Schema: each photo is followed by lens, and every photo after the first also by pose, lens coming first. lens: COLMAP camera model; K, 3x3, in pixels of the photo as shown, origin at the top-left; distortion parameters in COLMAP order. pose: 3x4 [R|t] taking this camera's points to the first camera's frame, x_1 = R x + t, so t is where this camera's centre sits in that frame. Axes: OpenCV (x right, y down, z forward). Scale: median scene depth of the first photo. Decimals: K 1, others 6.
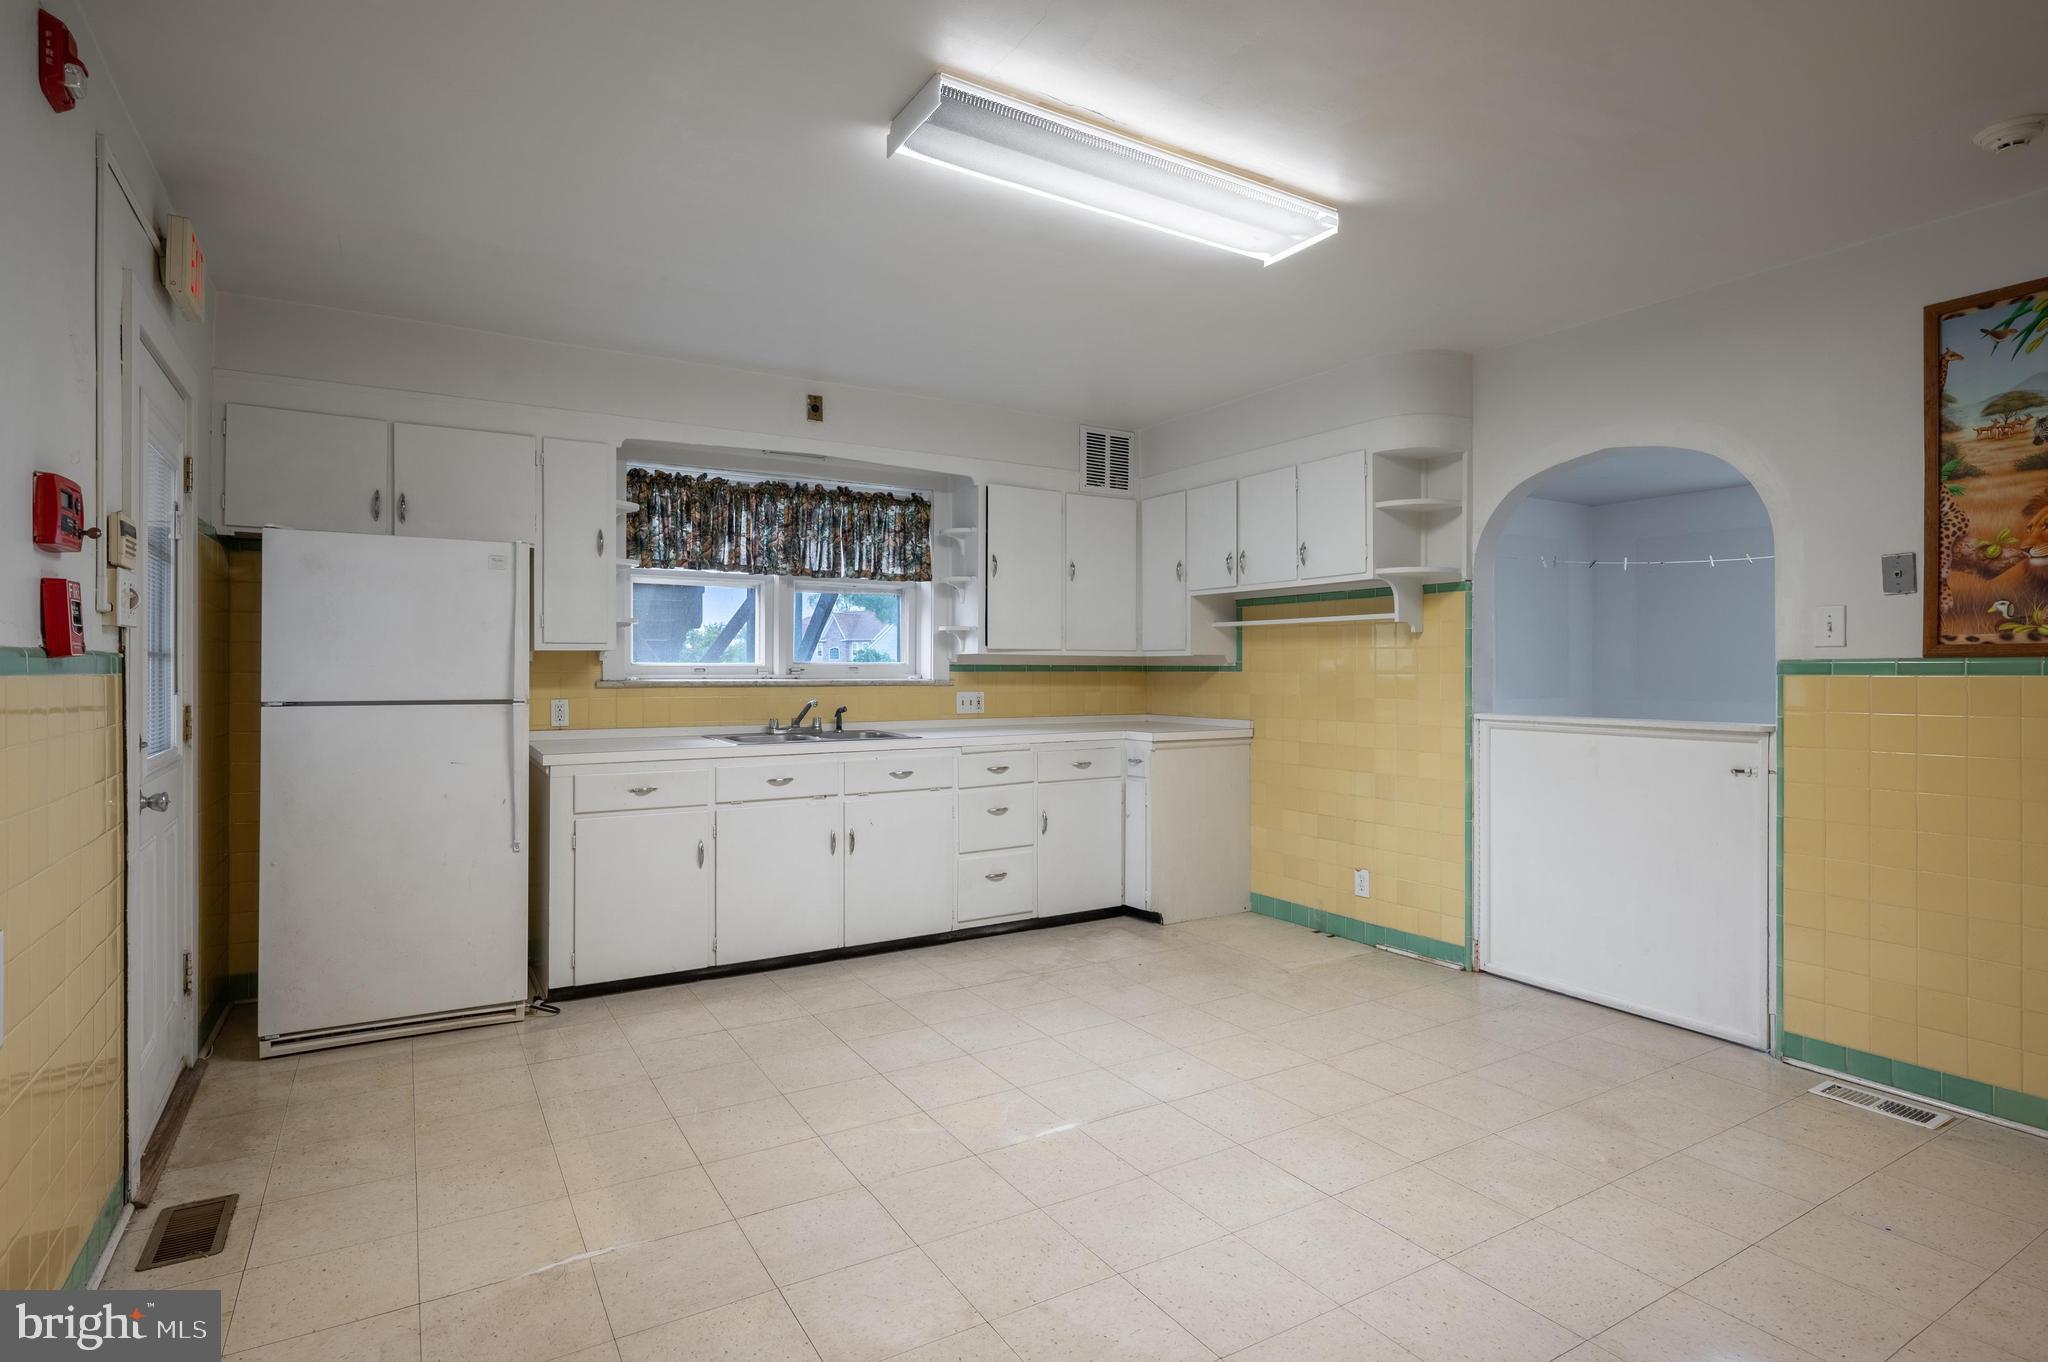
lens RADIAL K [[1048.1, 0, 1028.4], [0, 1048.1, 664.8], [0, 0, 1]] dist [0.001125, 0.000666]
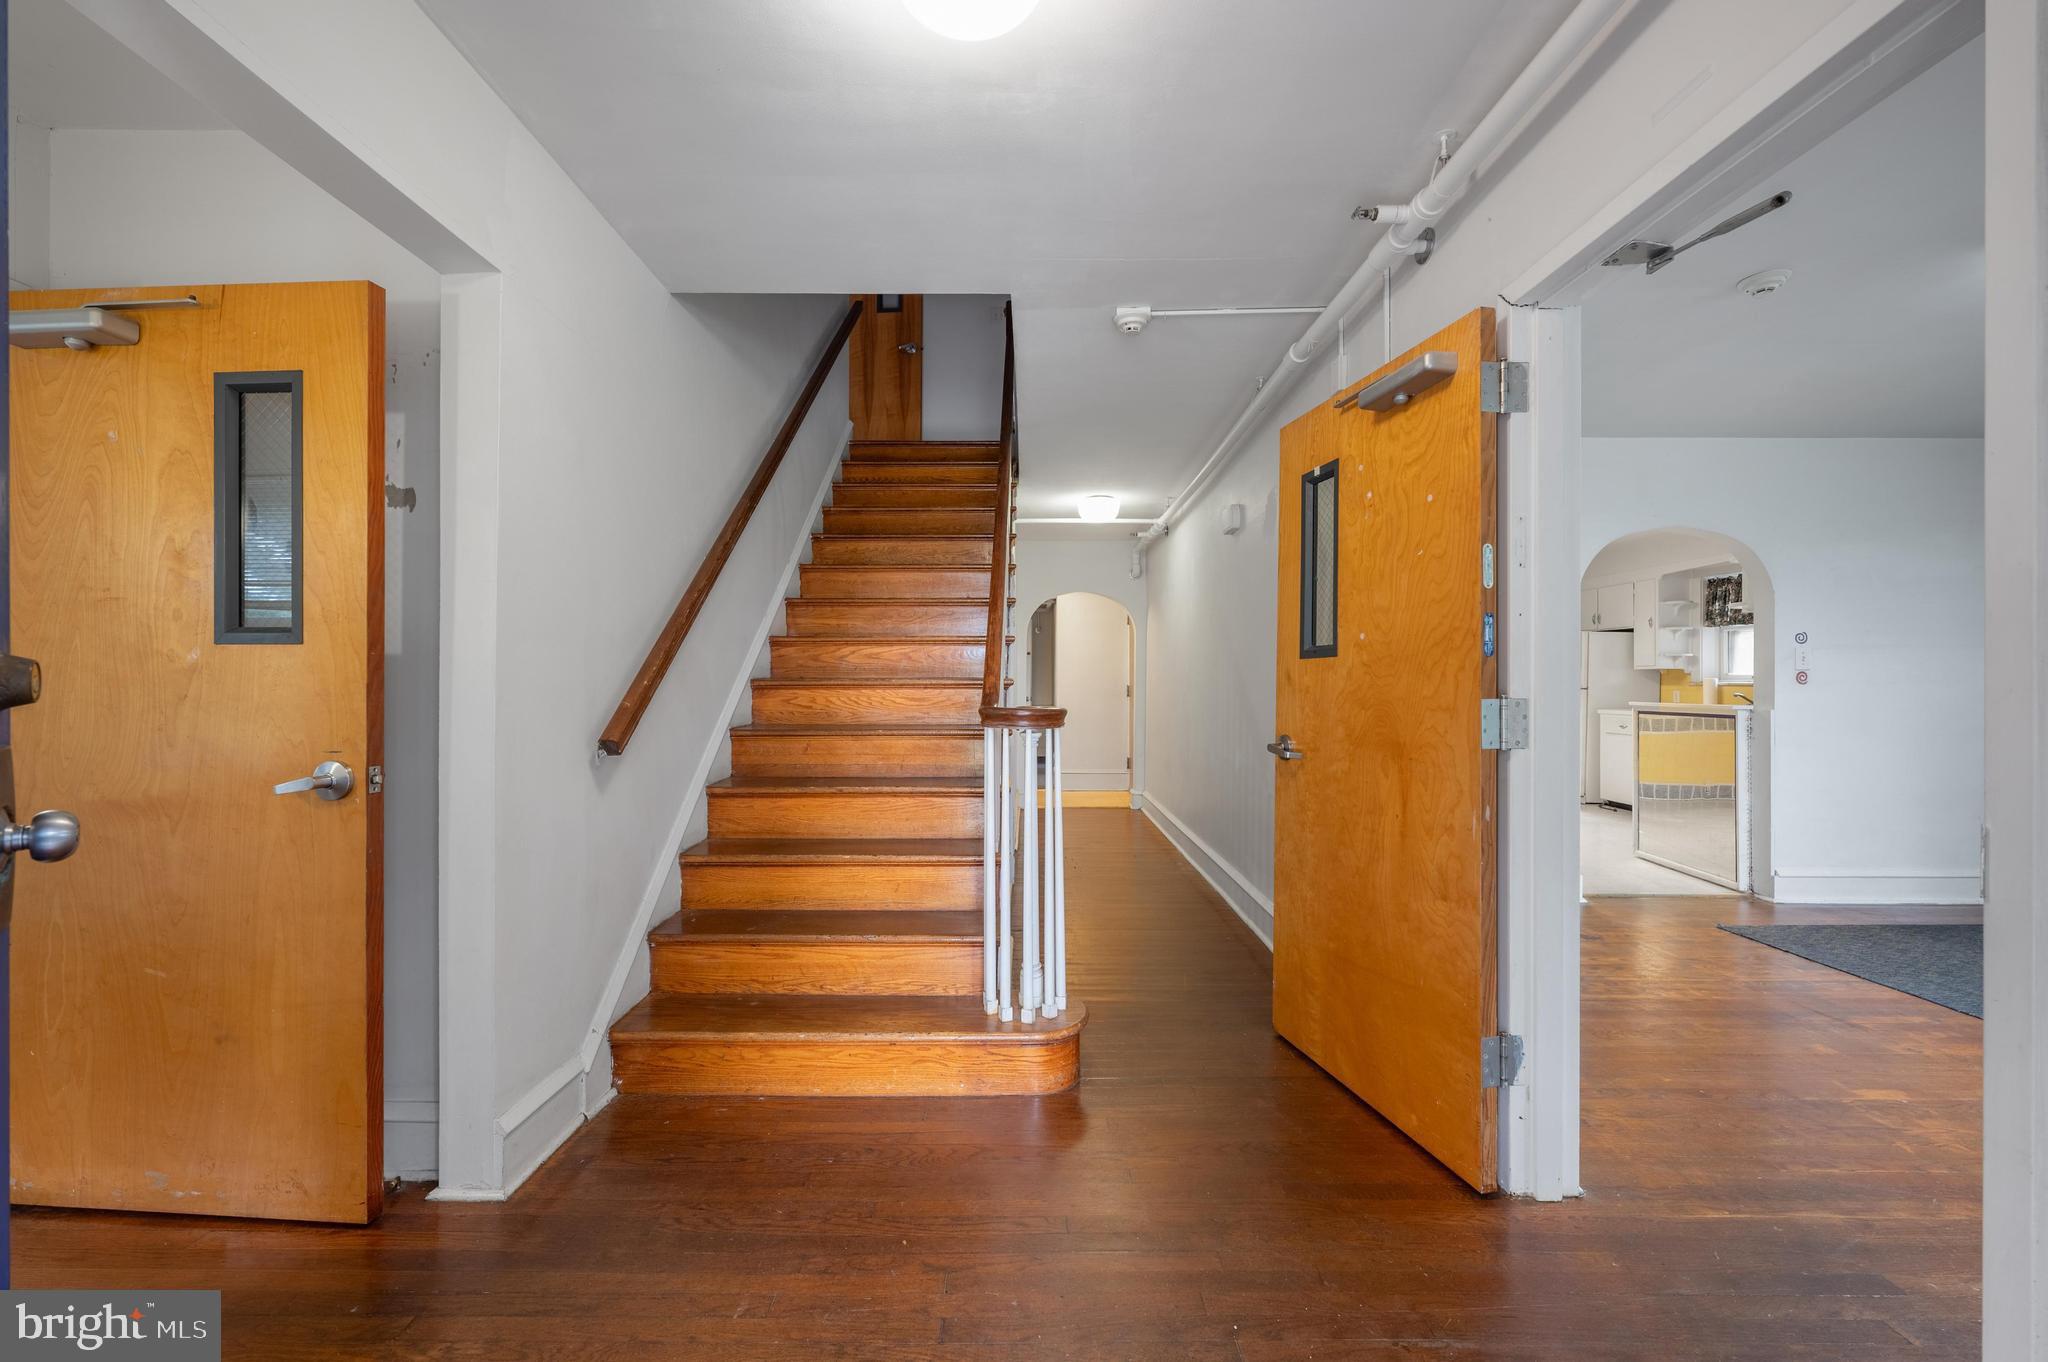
lens RADIAL K [[824.5, 0, 1018.5], [0, 824.5, 687.7], [0, 0, 1]] dist [0.000622, 0.000270]
pose [[-0.525962, 0.000567, -0.850508, 1.641343], [0.000193, 1.000000, 0.000548, 0.023414], [0.850508, 0.000124, -0.525962, 0.668205]]
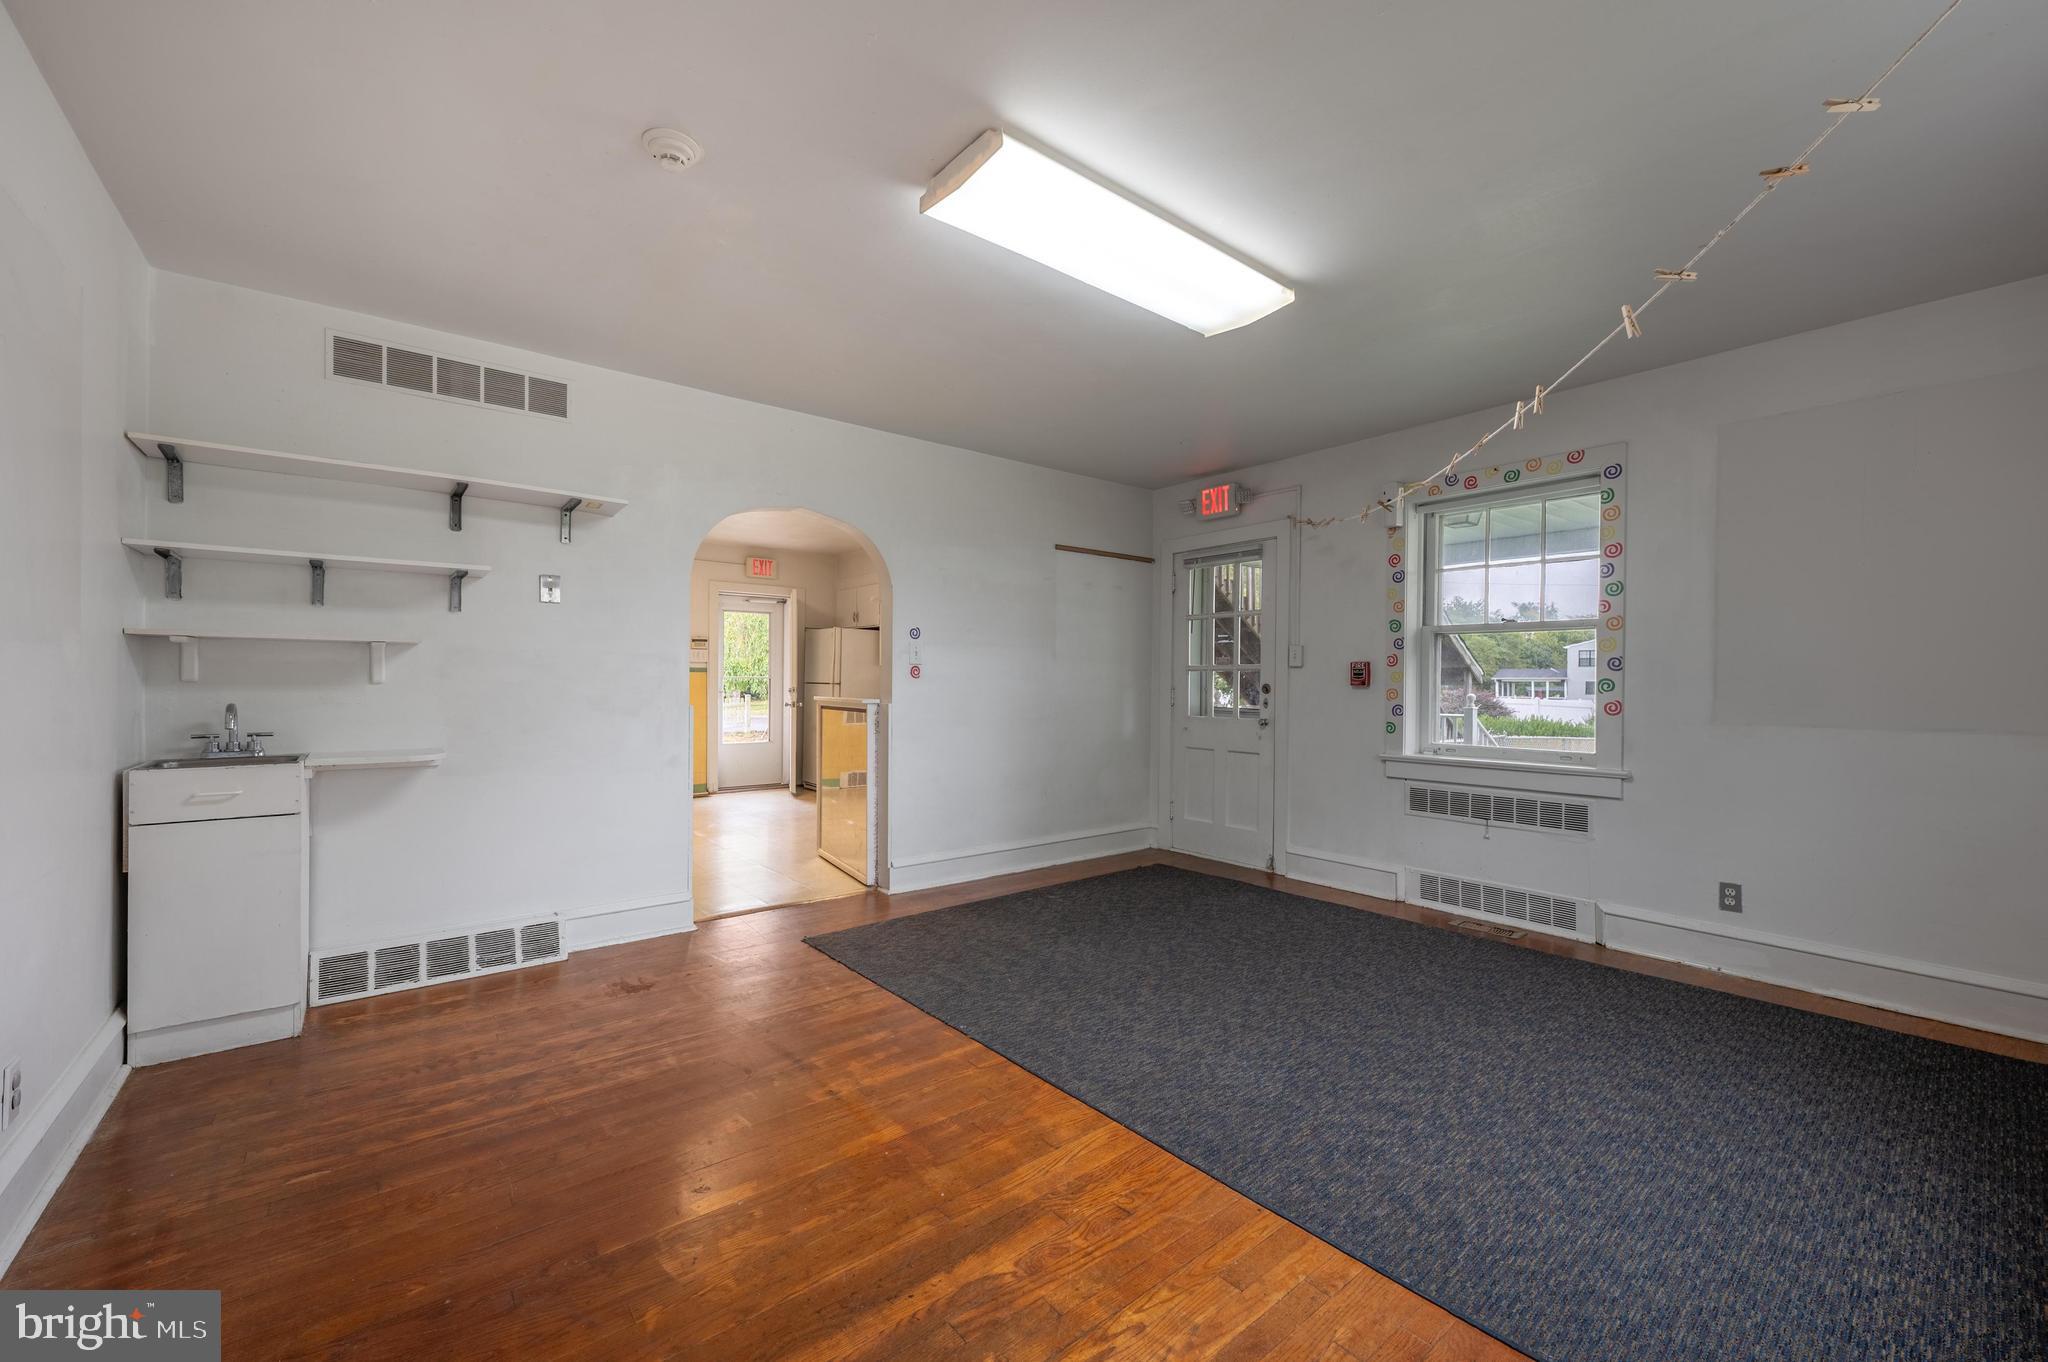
lens RADIAL K [[824.5, 0, 1034.9], [0, 824.5, 673.4], [0, 0, 1]] dist [0.000622, 0.000270]
pose [[0.138029, -0.014144, -0.990327, 1.357419], [-0.003587, 0.999884, -0.014780, 0.028630], [0.990422, 0.005592, 0.137962, 0.931522]]
